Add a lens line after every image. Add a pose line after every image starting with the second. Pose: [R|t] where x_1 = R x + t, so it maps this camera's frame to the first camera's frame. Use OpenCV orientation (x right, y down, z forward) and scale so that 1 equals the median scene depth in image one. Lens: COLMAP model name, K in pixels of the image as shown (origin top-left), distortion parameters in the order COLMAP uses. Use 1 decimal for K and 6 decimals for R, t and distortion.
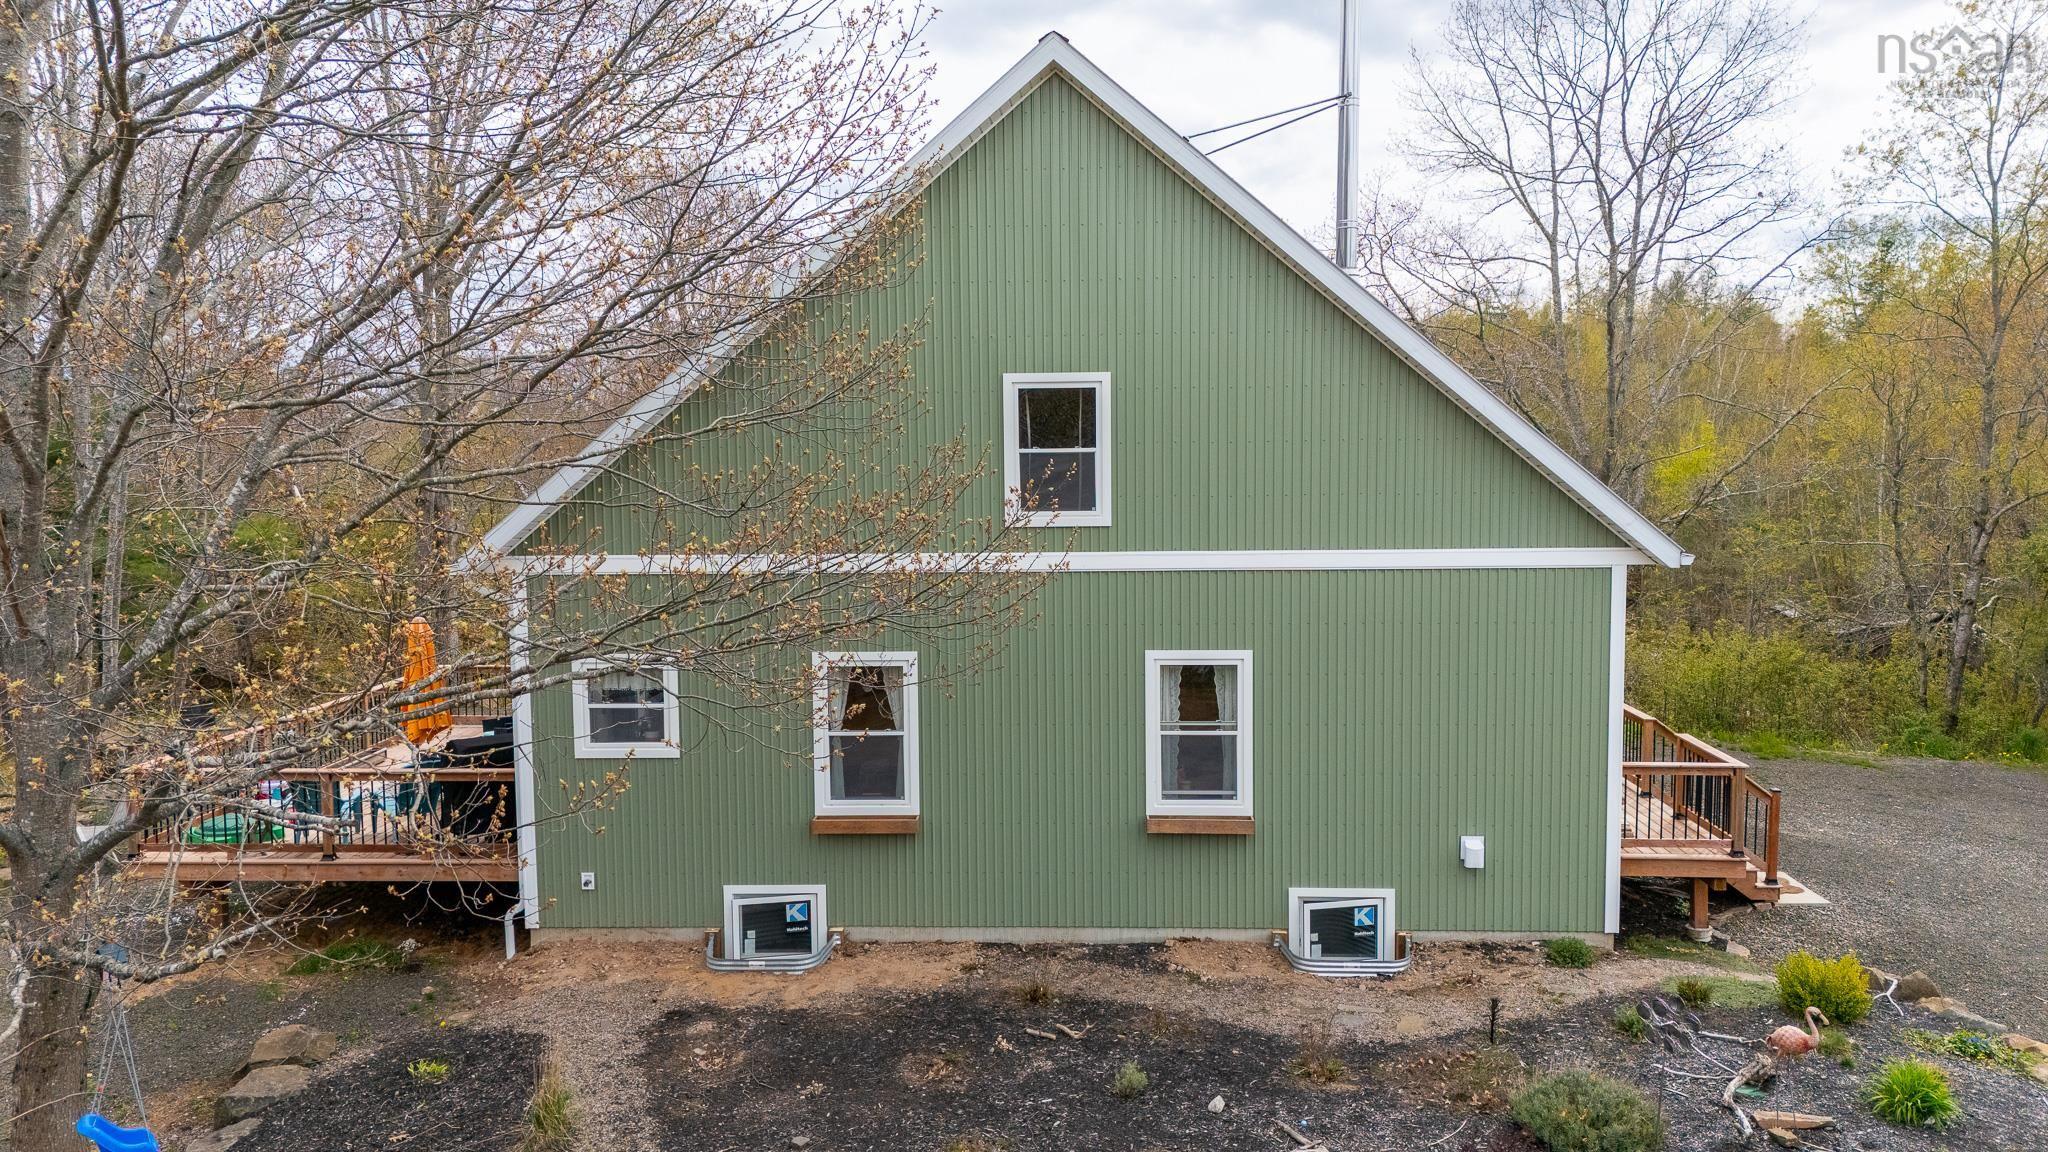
lens RADIAL K [[1533.7, 0, 1022.0], [0, 1533.7, 569.3], [0, 0, 1]] dist [0.051476, -0.031694]
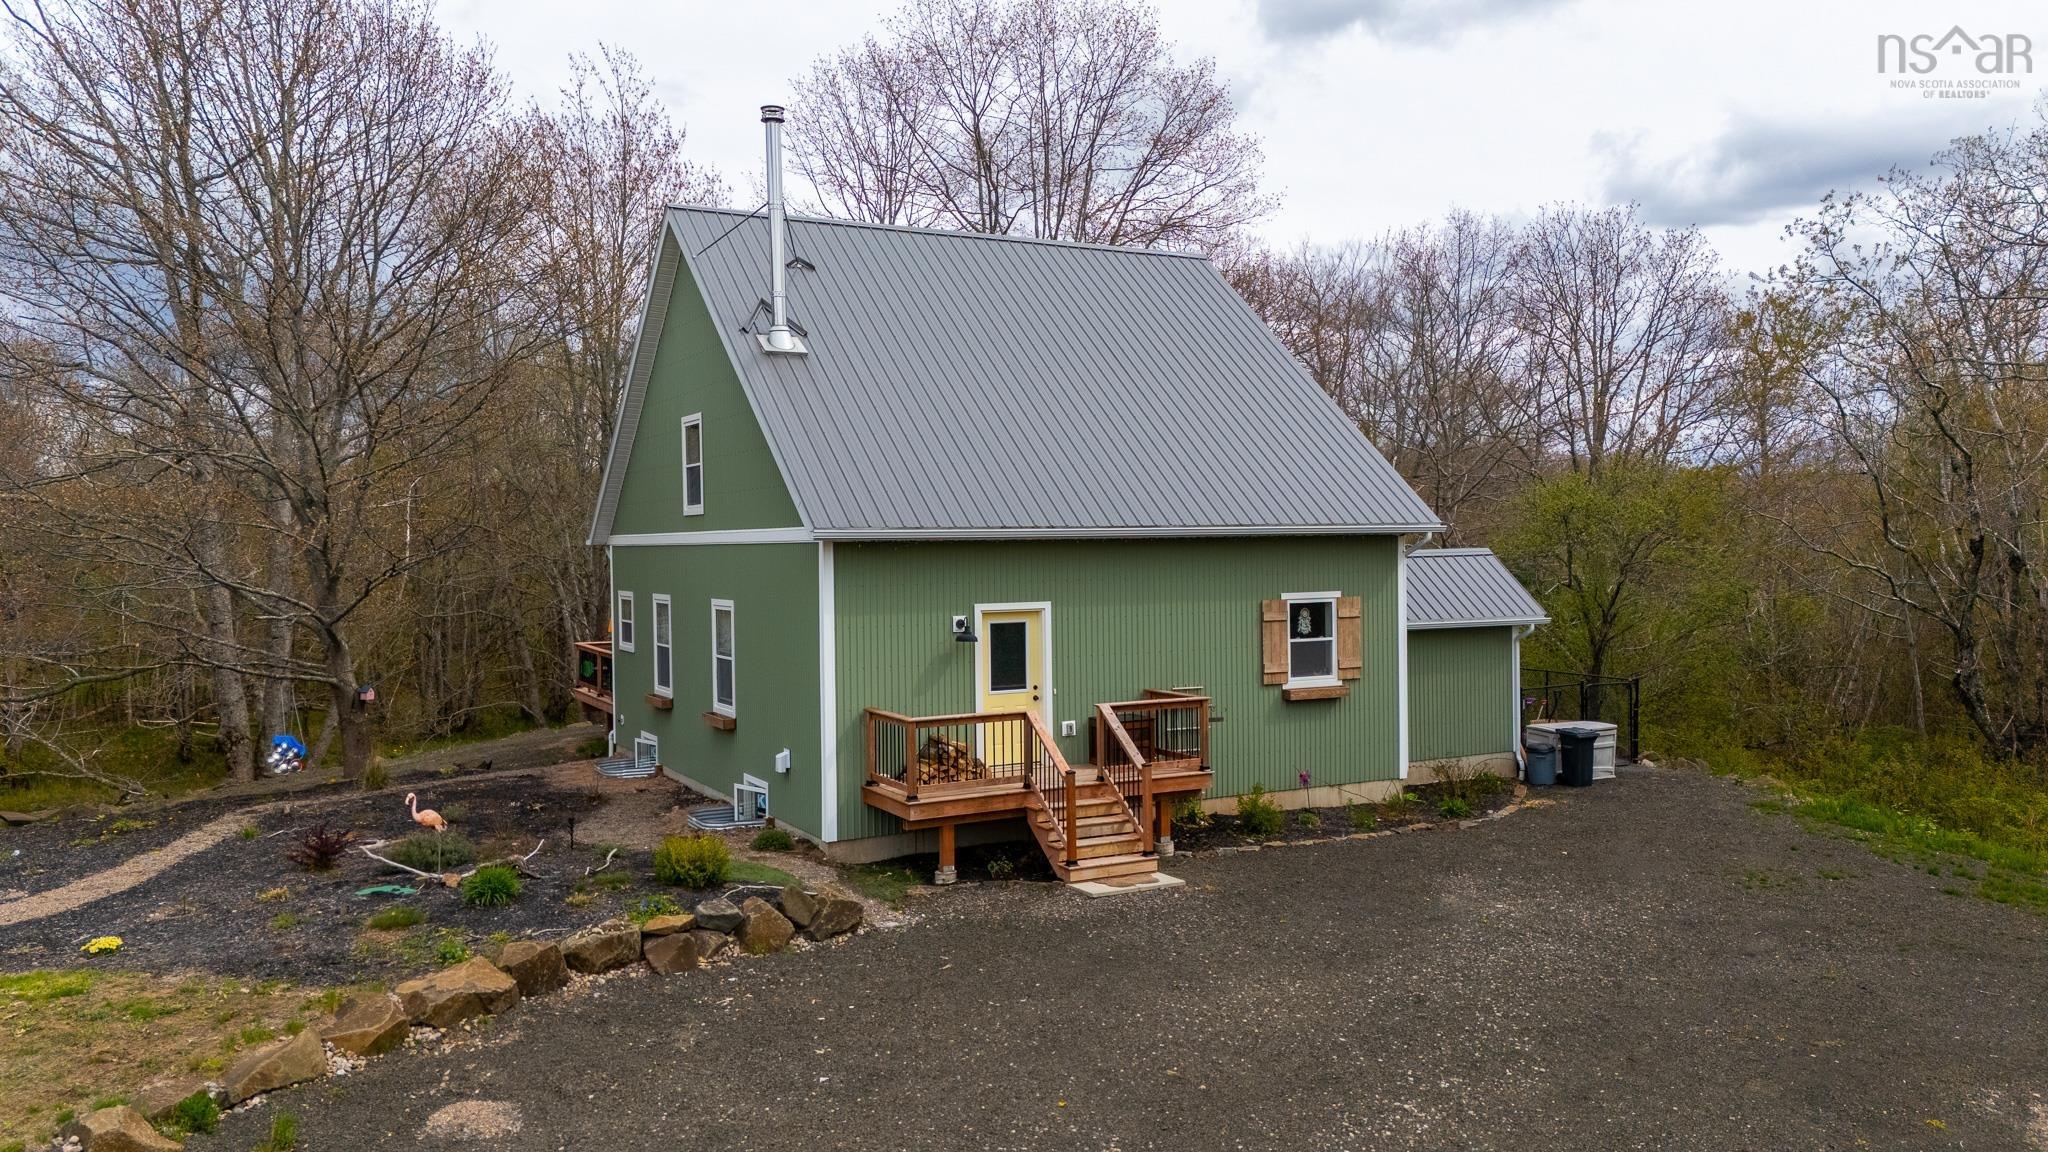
lens RADIAL K [[1533.7, 0, 1023.0], [0, 1533.7, 574.0], [0, 0, 1]] dist [0.051476, -0.031694]
pose [[0.509326, 0.021497, -0.860305, 1.479979], [-0.064653, 0.997819, -0.013343, 0.029257], [0.858142, 0.062417, 0.509605, 0.494015]]
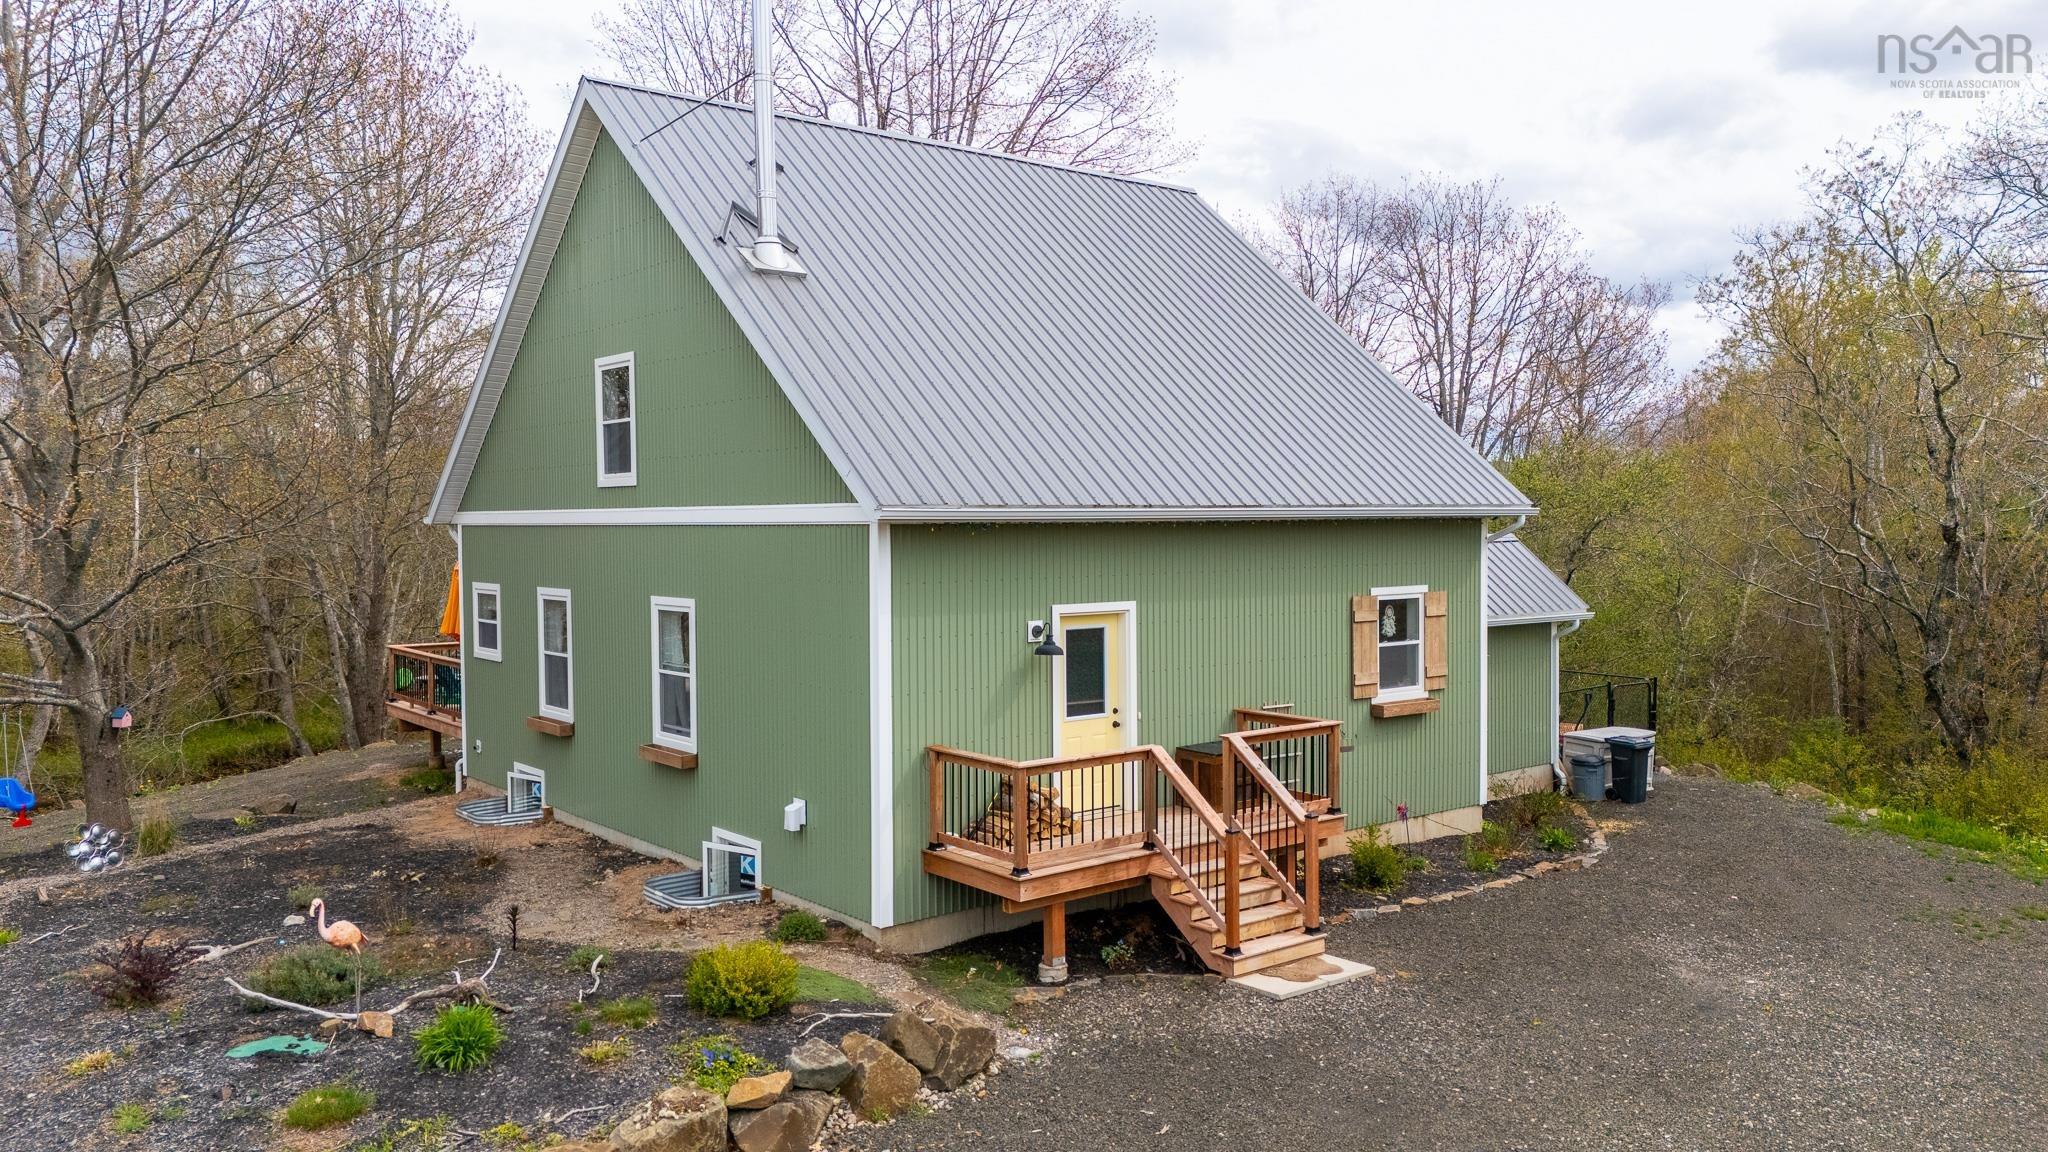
lens RADIAL K [[1533.7, 0, 1025.6], [0, 1533.7, 574.4], [0, 0, 1]] dist [0.051476, -0.031694]
pose [[0.660460, 0.033161, -0.750129, 1.092978], [-0.063289, 0.997928, -0.011609, 0.032532], [0.748189, 0.055142, 0.661190, 0.449317]]
